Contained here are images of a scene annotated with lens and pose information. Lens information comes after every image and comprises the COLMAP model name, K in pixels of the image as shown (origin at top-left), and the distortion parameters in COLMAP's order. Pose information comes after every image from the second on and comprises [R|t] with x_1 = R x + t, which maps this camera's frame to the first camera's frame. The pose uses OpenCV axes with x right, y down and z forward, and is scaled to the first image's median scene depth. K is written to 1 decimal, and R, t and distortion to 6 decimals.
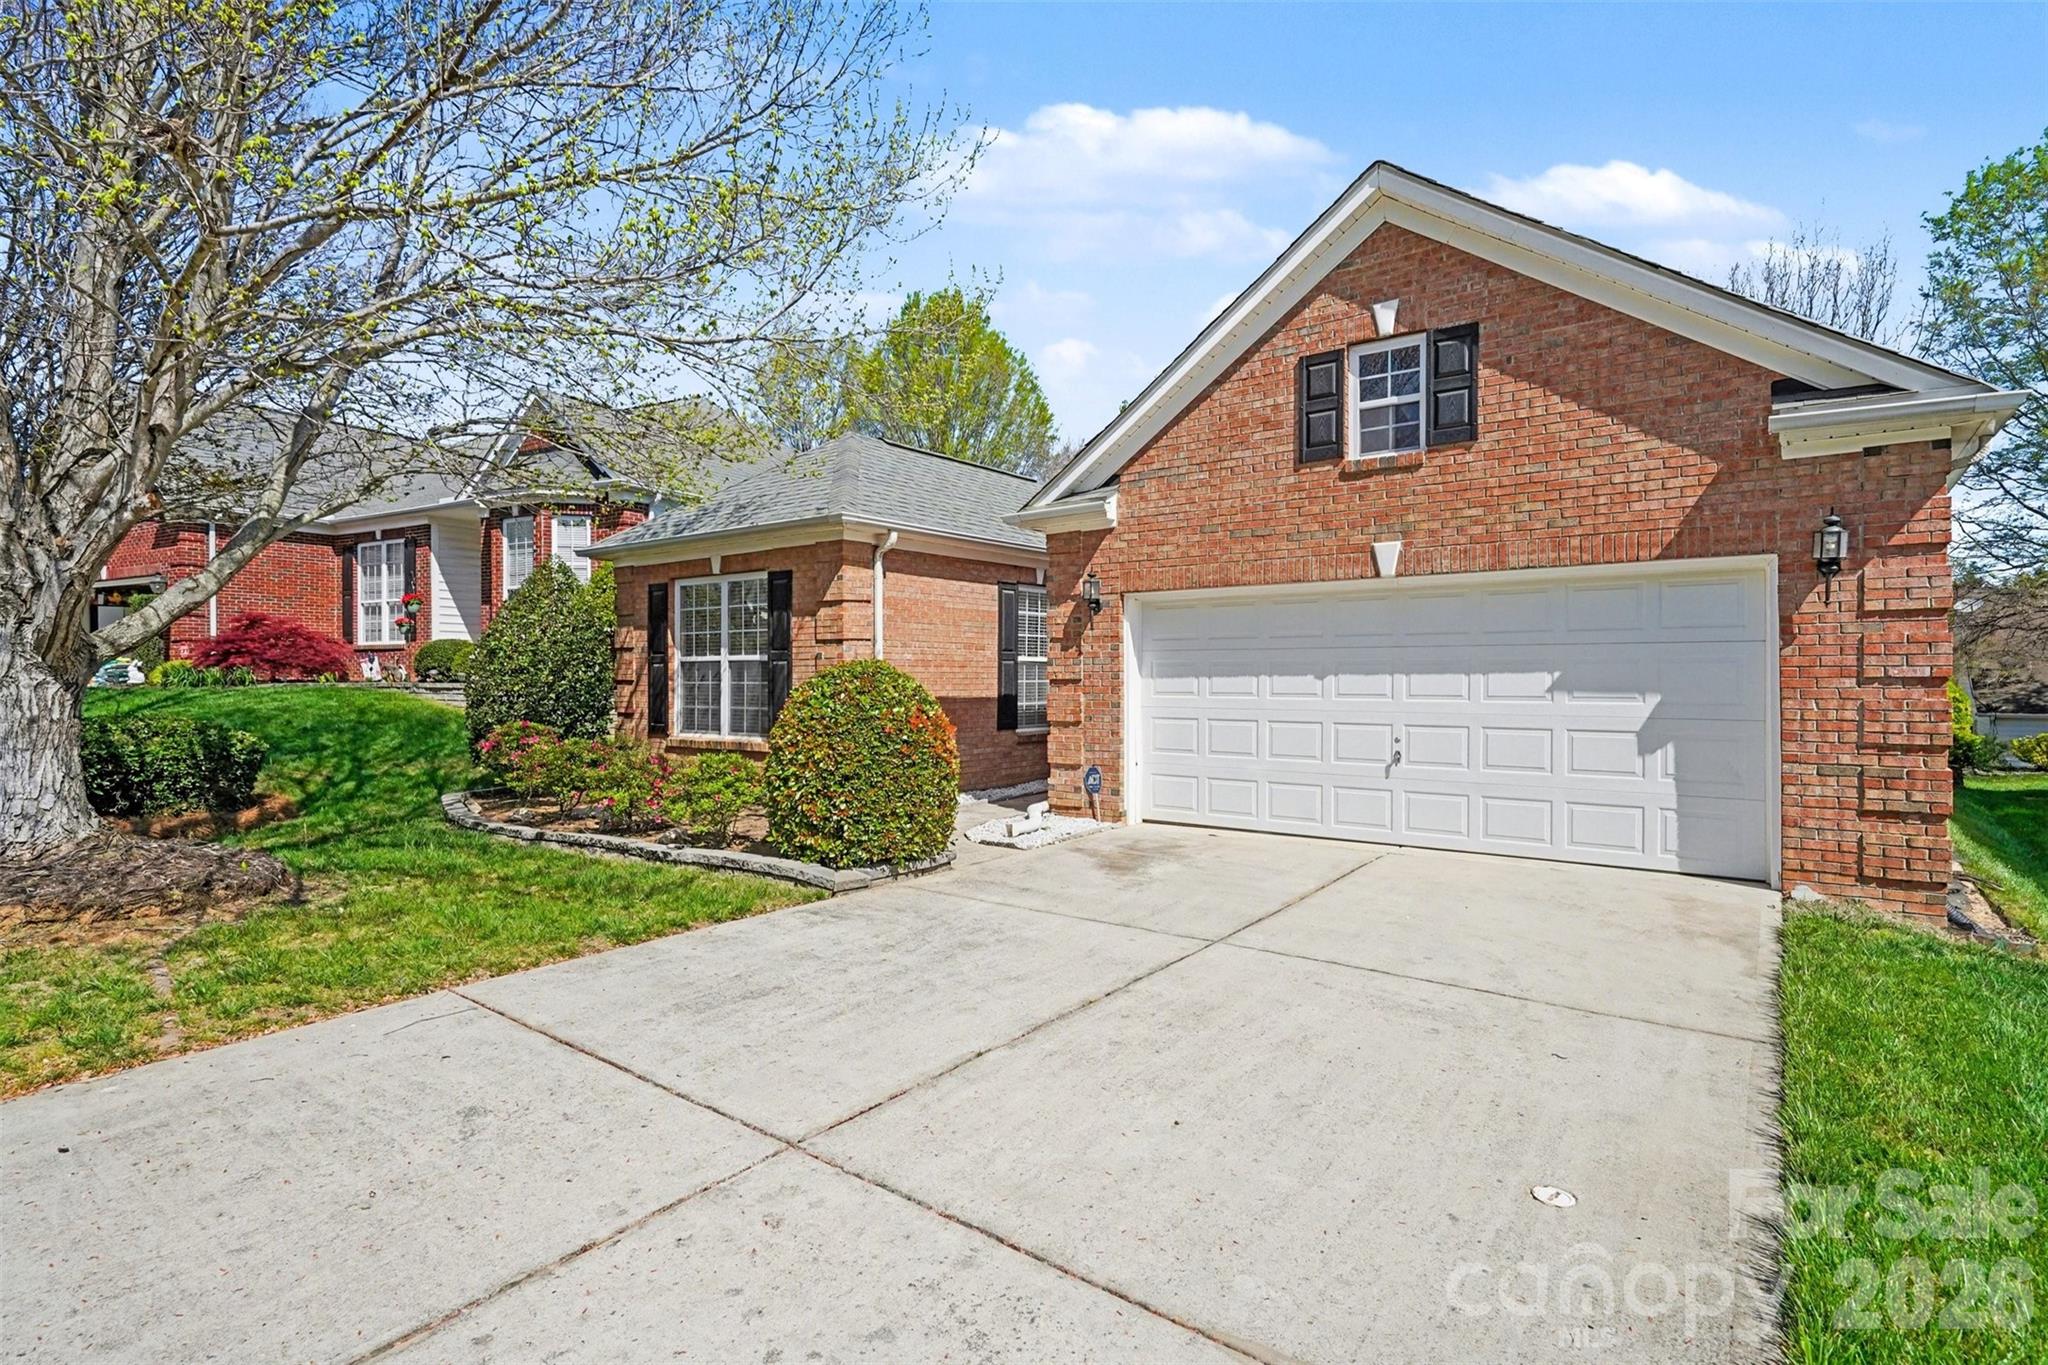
lens RADIAL K [[1007.2, 0, 1040.8], [0, 1007.2, 675.4], [0, 0, 1]] dist [0.020757, 0.000537]
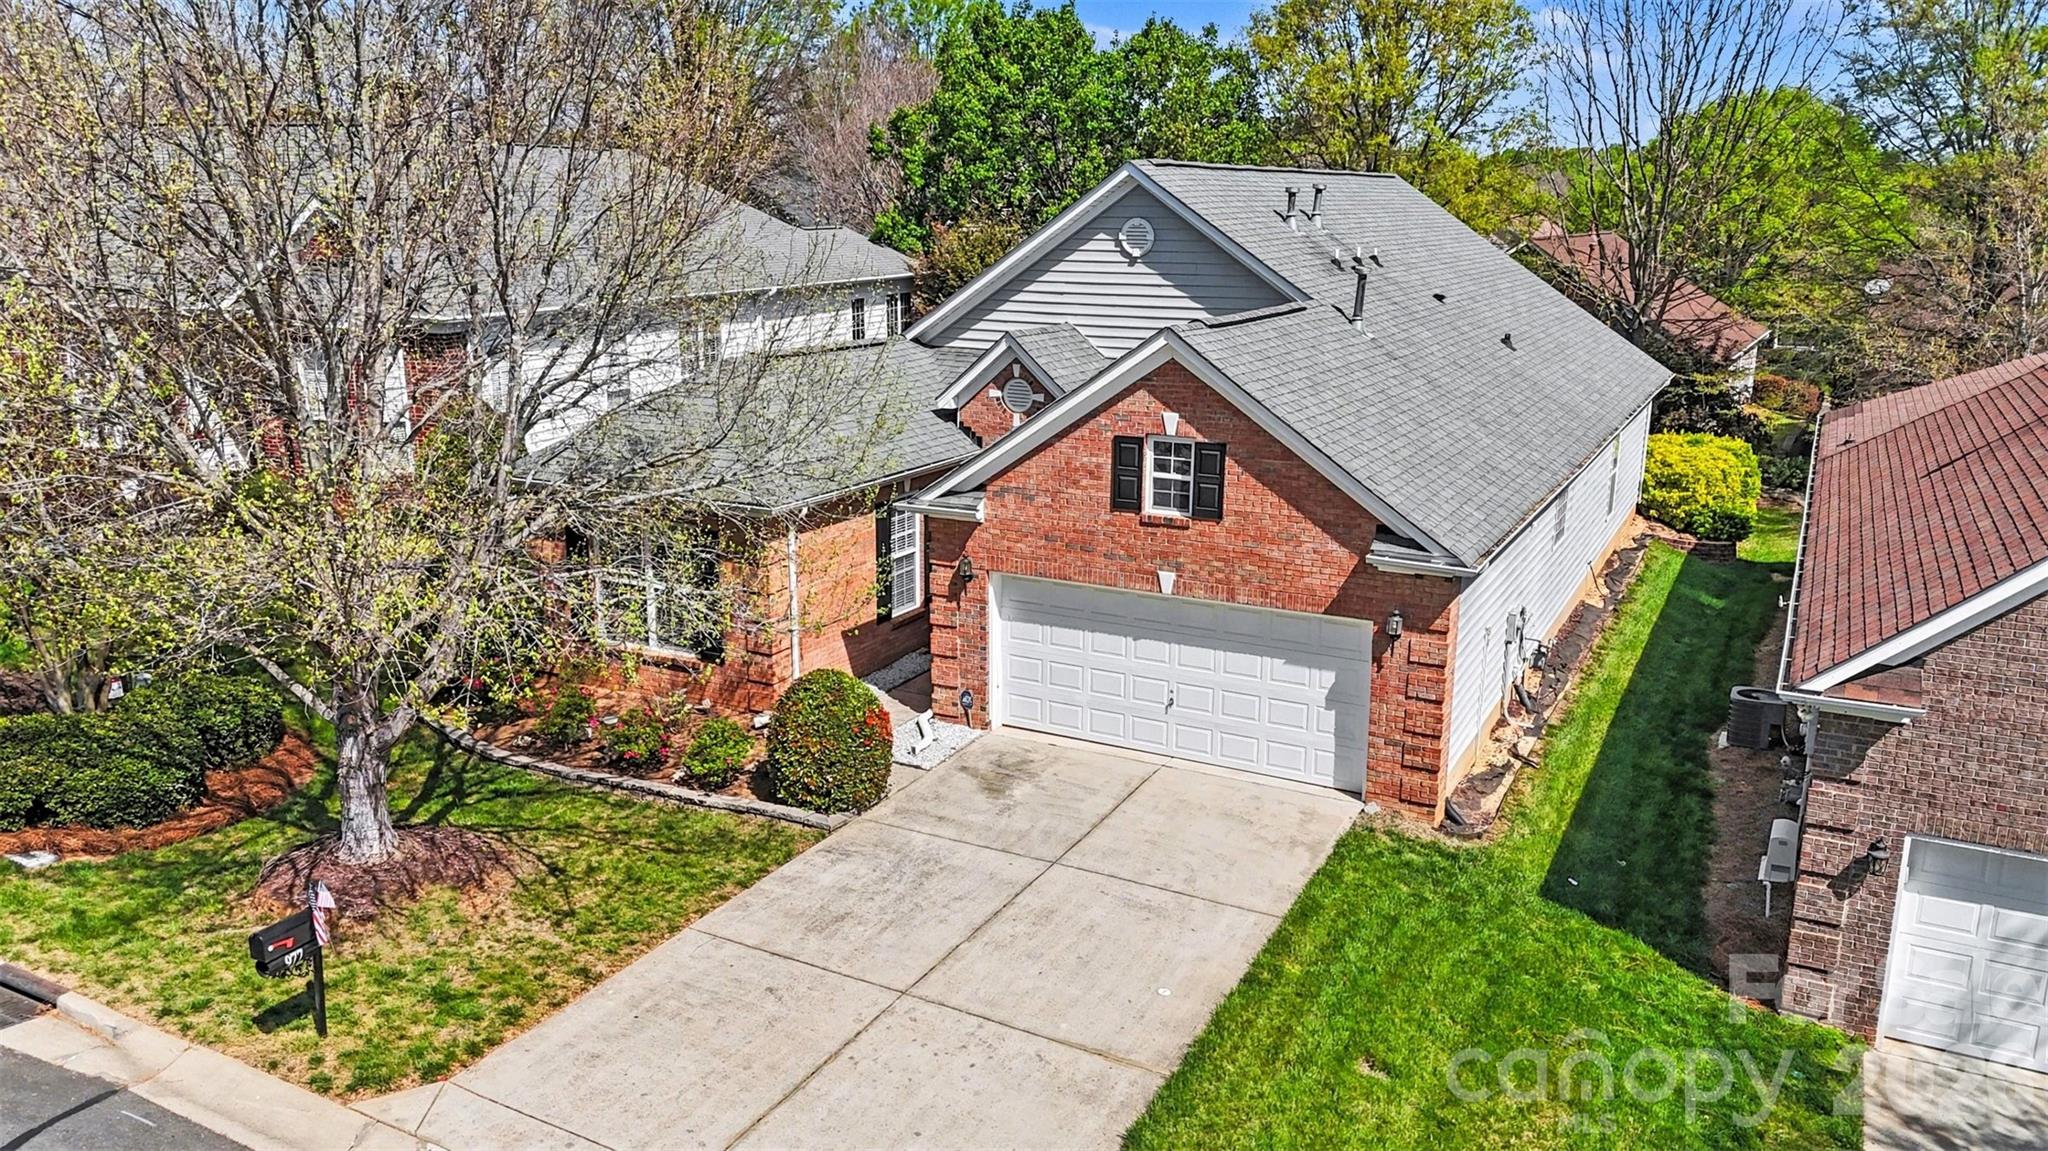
lens RADIAL K [[1500.6, 0, 1024.0], [0, 1500.6, 575.5], [0, 0, 1]] dist [0.198662, -0.001127]
pose [[0.988359, -0.034199, 0.148245, -0.197081], [-0.003552, 0.968954, 0.247214, -0.660432], [-0.152097, -0.244863, 0.957554, -1.089473]]
